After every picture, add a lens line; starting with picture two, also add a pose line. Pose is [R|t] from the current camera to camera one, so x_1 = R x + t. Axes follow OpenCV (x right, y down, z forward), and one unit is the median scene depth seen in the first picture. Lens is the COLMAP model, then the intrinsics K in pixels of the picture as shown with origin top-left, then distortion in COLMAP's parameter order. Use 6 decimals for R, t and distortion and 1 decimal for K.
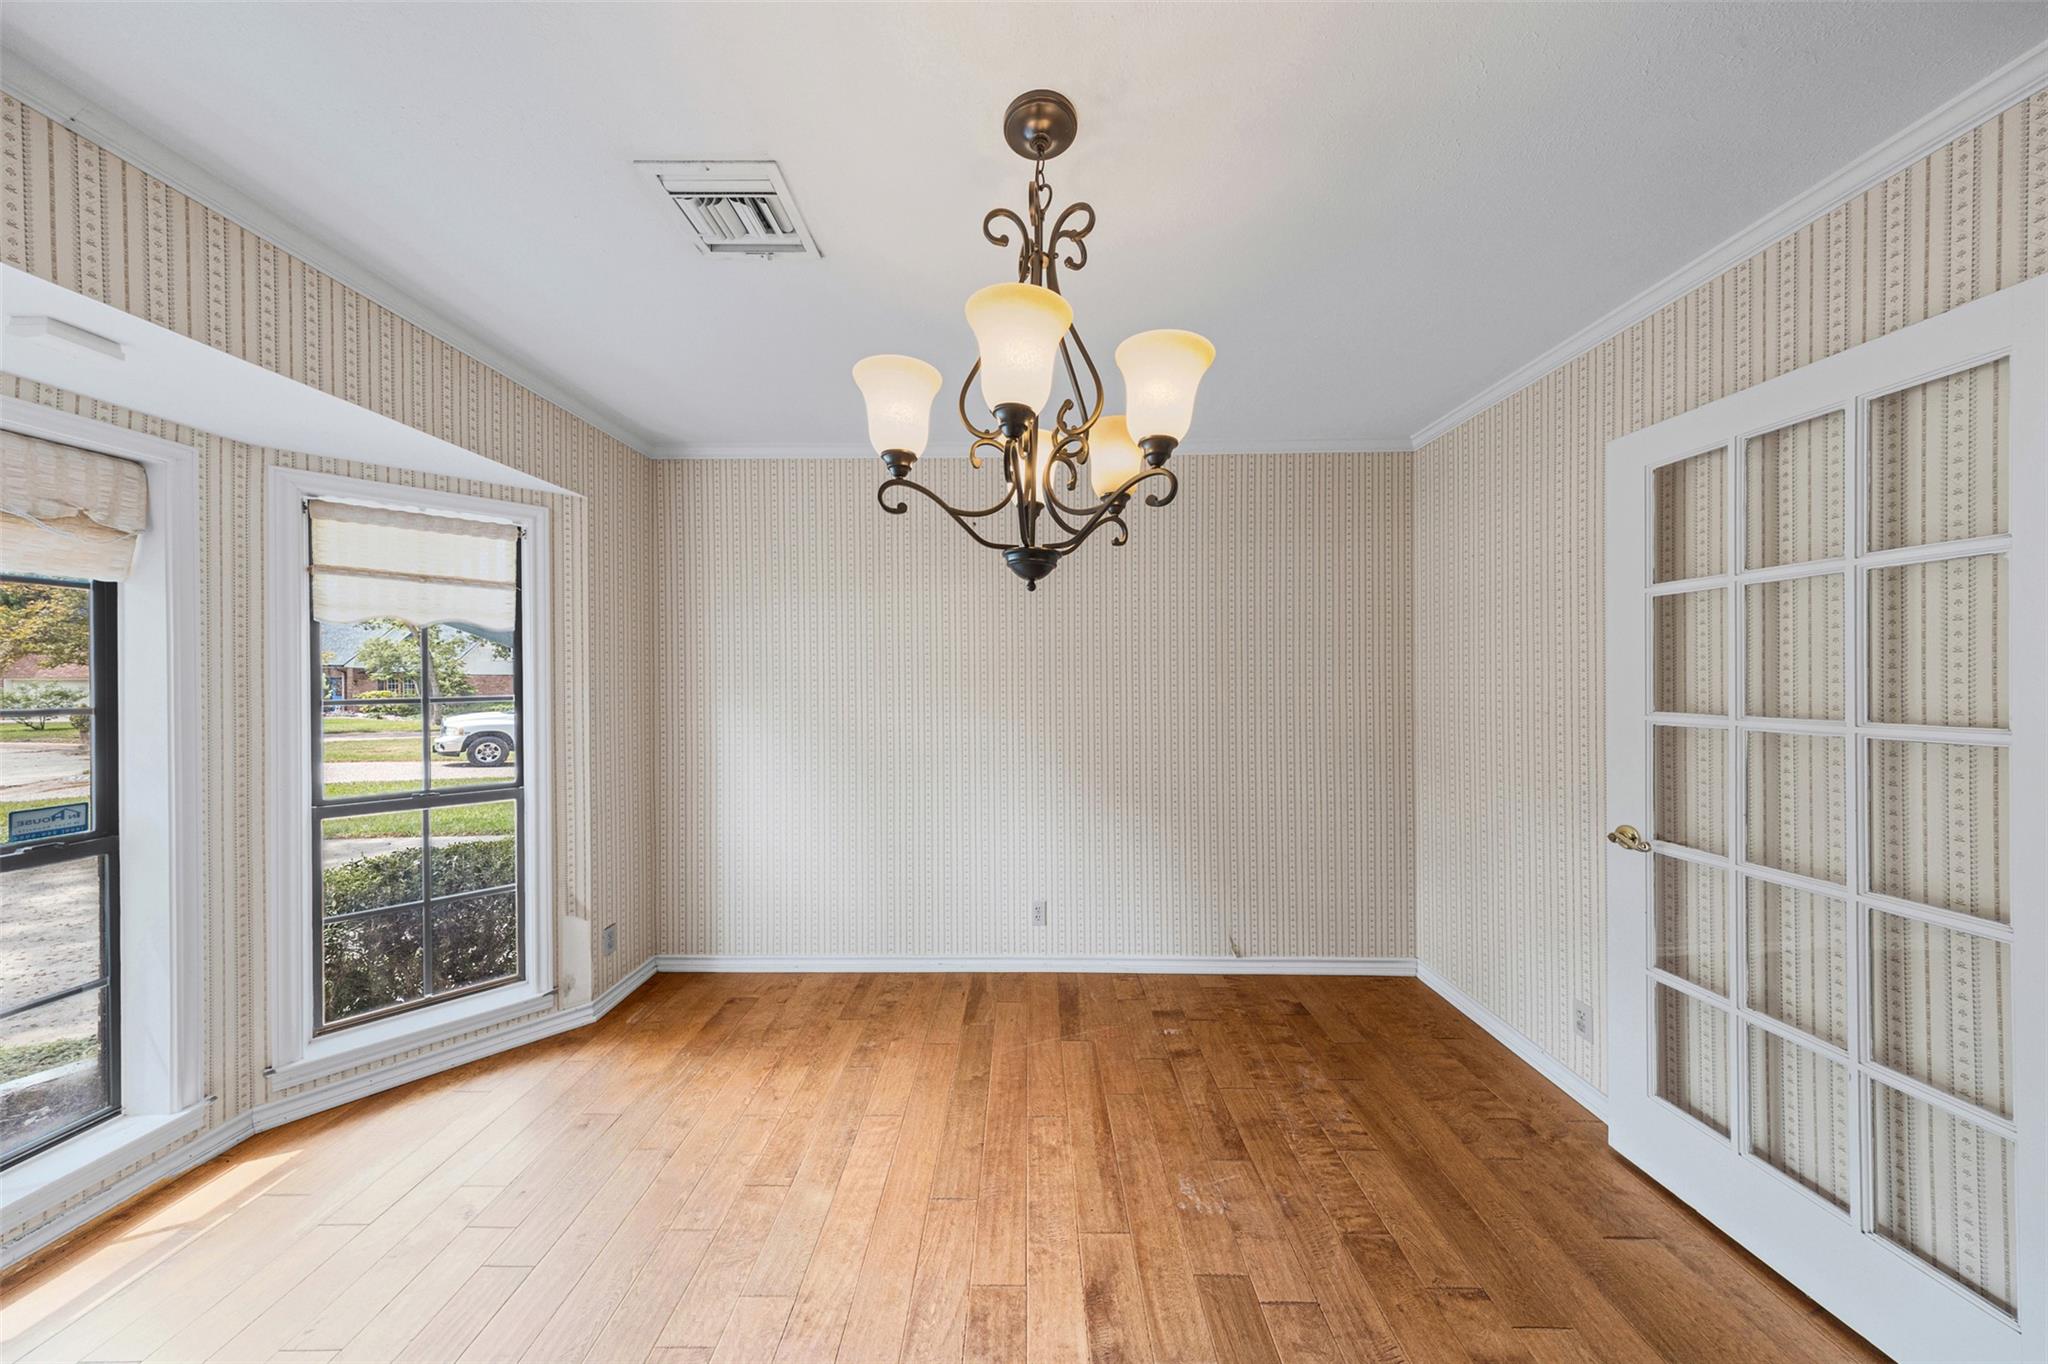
lens RADIAL K [[623.9, 0, 1024.3], [0, 623.9, 680.3], [0, 0, 1]] dist [0.002526, -0.000024]
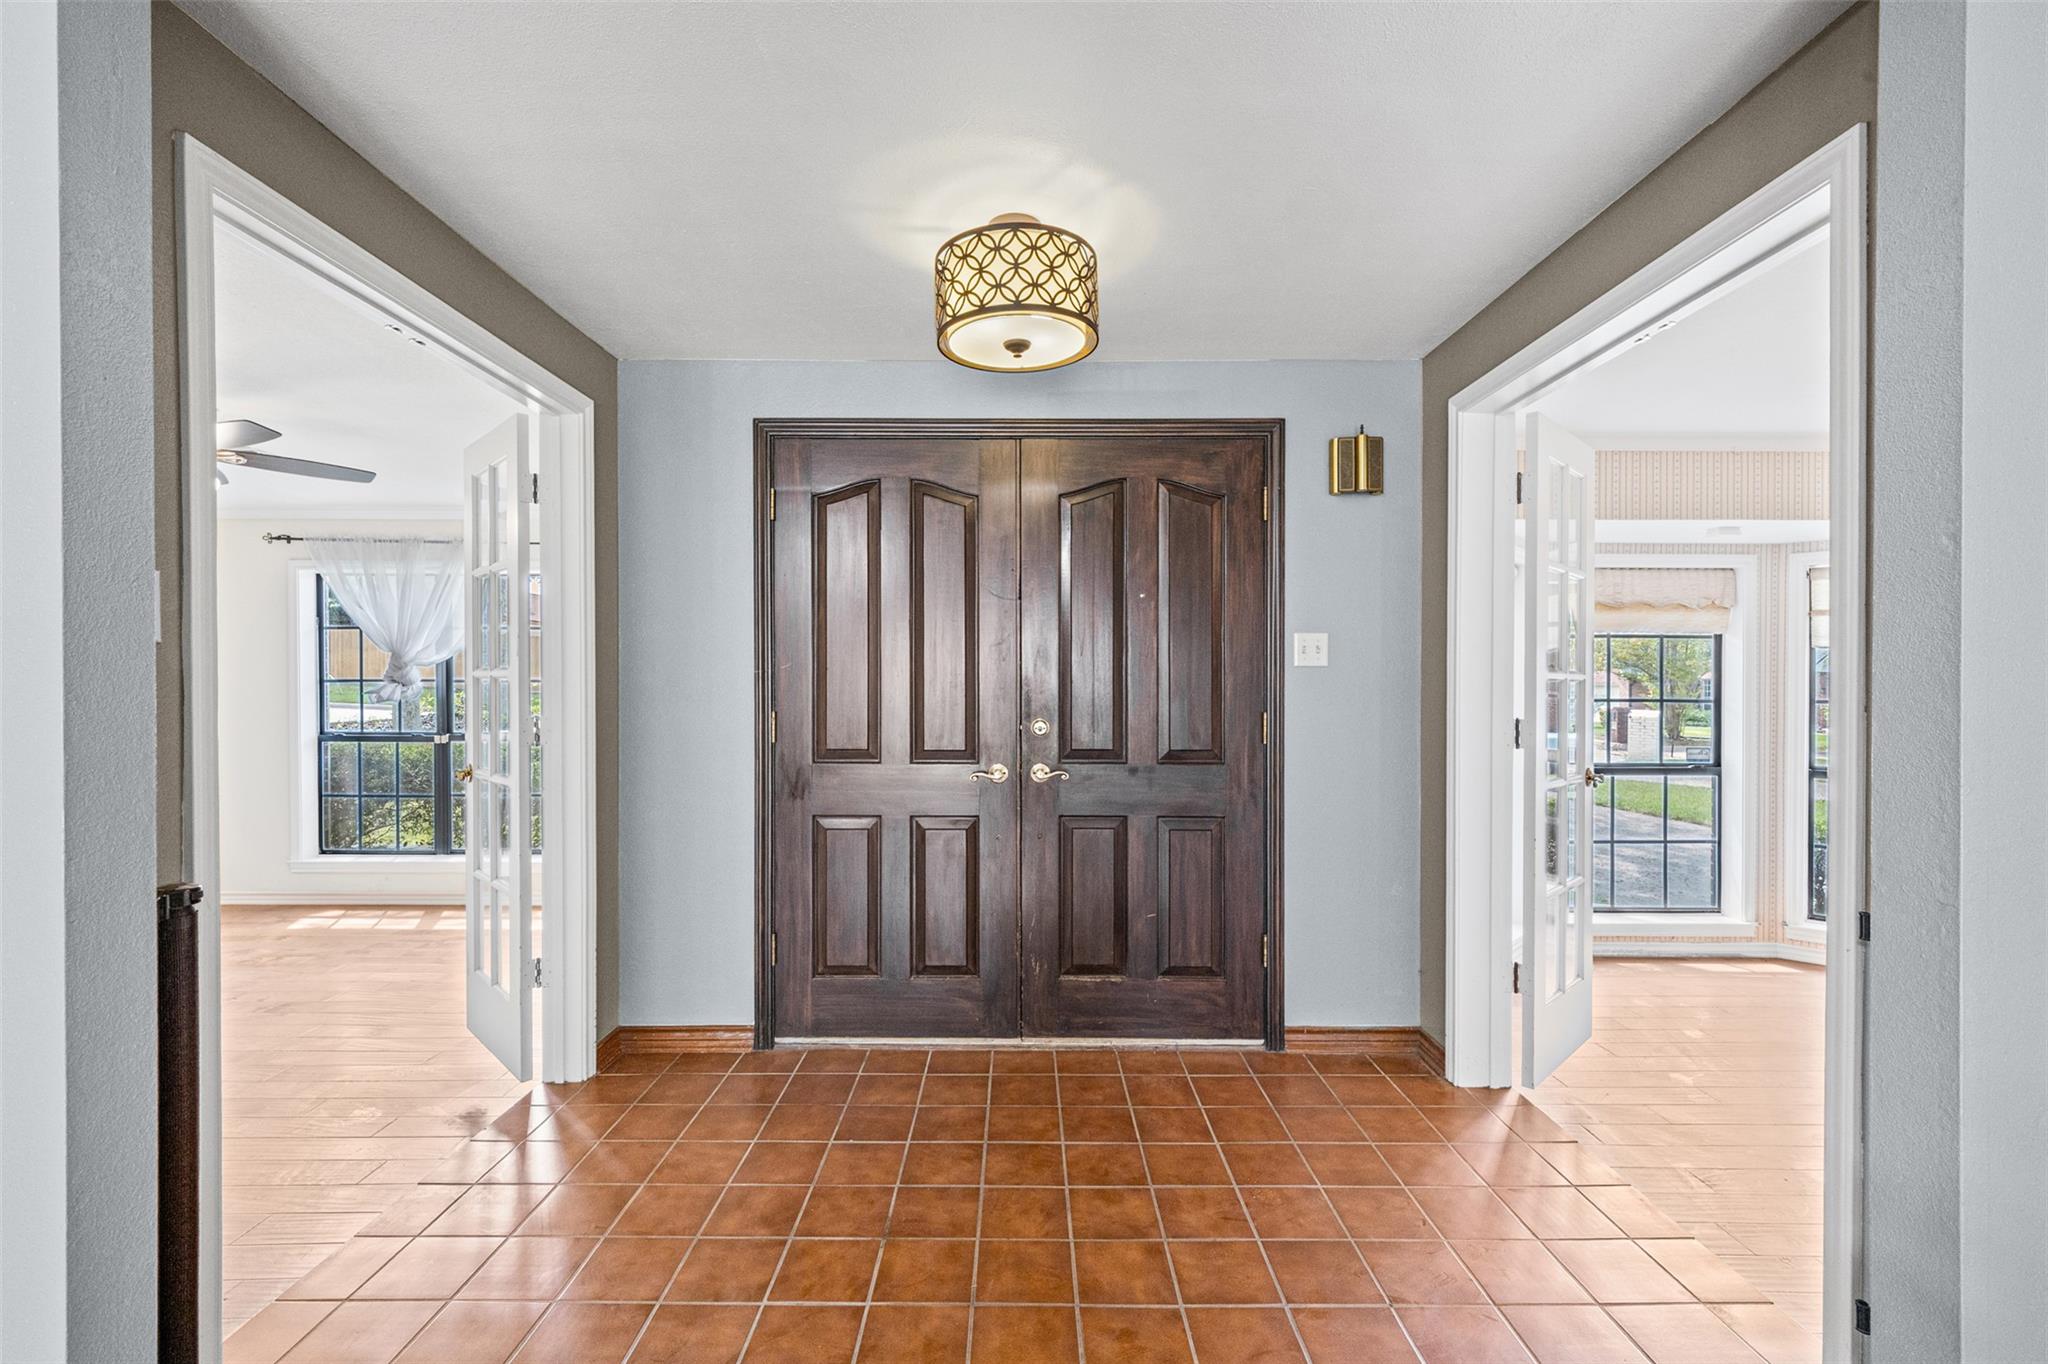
lens RADIAL K [[880.5, 0, 1019.6], [0, 880.5, 677.4], [0, 0, 1]] dist [-0.016467, -0.000156]
pose [[-0.002569, 0.000383, -0.999997, 1.196771], [-0.011265, 0.999936, 0.000412, -0.000218], [0.999933, 0.011266, -0.002564, -1.121985]]
